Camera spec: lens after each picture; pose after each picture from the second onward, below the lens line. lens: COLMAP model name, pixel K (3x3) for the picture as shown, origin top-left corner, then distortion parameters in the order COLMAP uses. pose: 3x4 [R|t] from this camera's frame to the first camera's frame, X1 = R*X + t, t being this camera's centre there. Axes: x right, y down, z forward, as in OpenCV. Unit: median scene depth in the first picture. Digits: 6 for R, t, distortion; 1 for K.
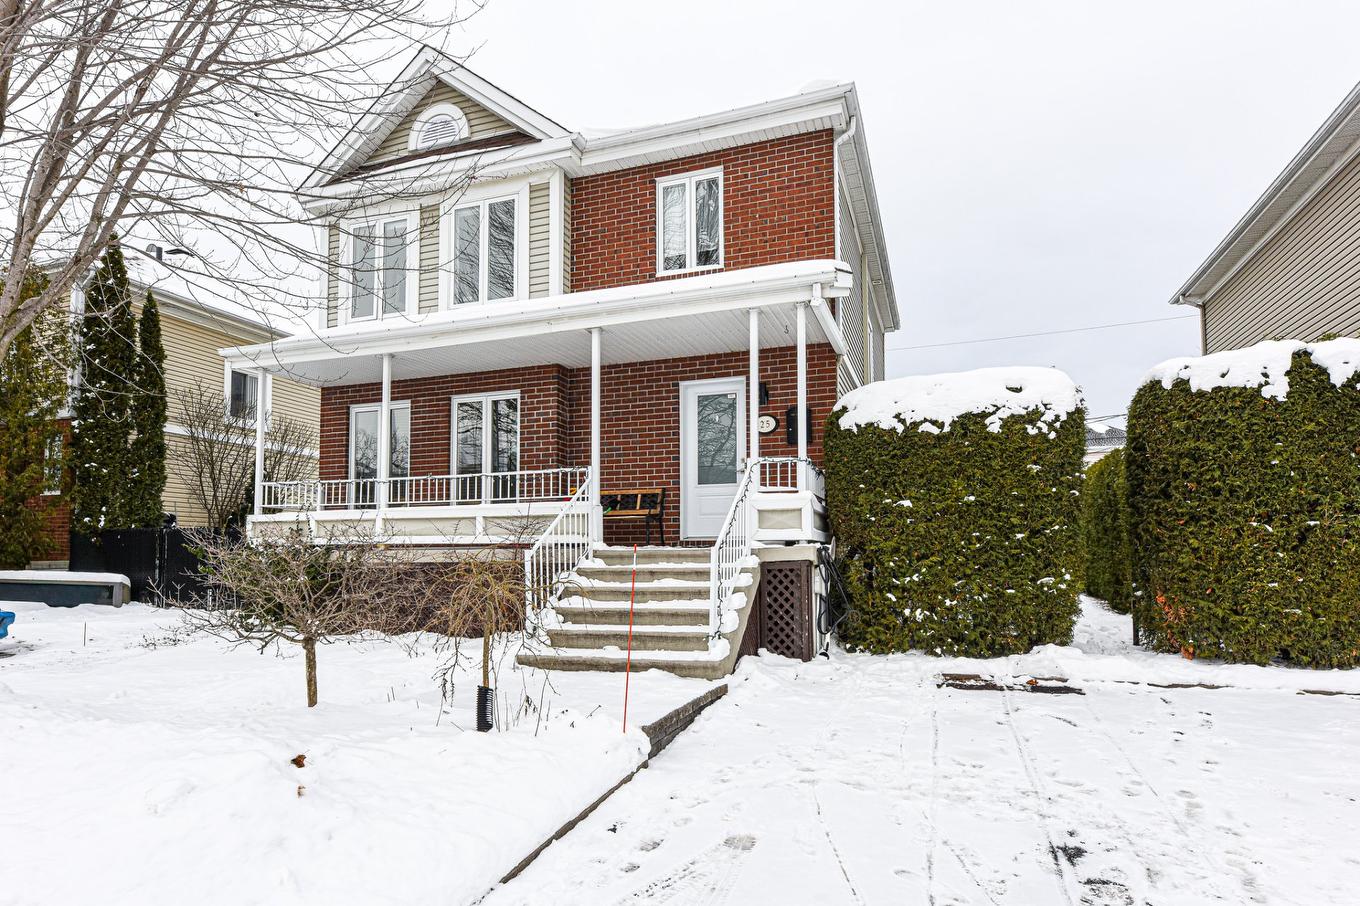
lens RADIAL K [[596.4, 0, 680.0], [0, 596.4, 453.0], [0, 0, 1]] dist [0.002081, 0.000070]
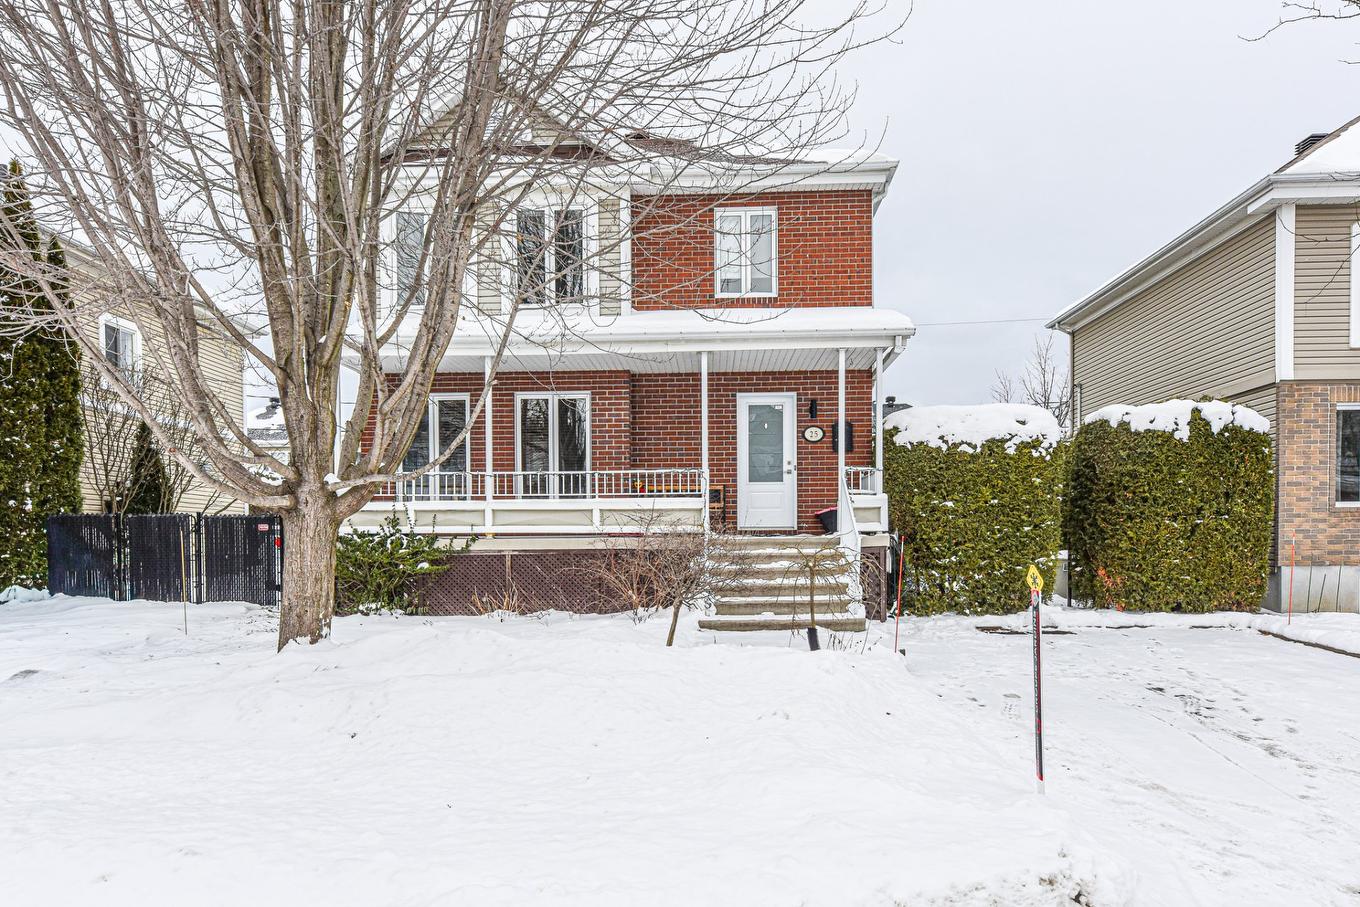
lens RADIAL K [[650.5, 0, 680.0], [0, 650.5, 453.5], [0, 0, 1]] dist [0.002118, 0.000610]
pose [[0.972243, 0.030031, 0.232036, -0.550920], [-0.038044, 0.998822, 0.030136, -0.050146], [-0.230858, -0.038127, 0.972240, -0.280329]]
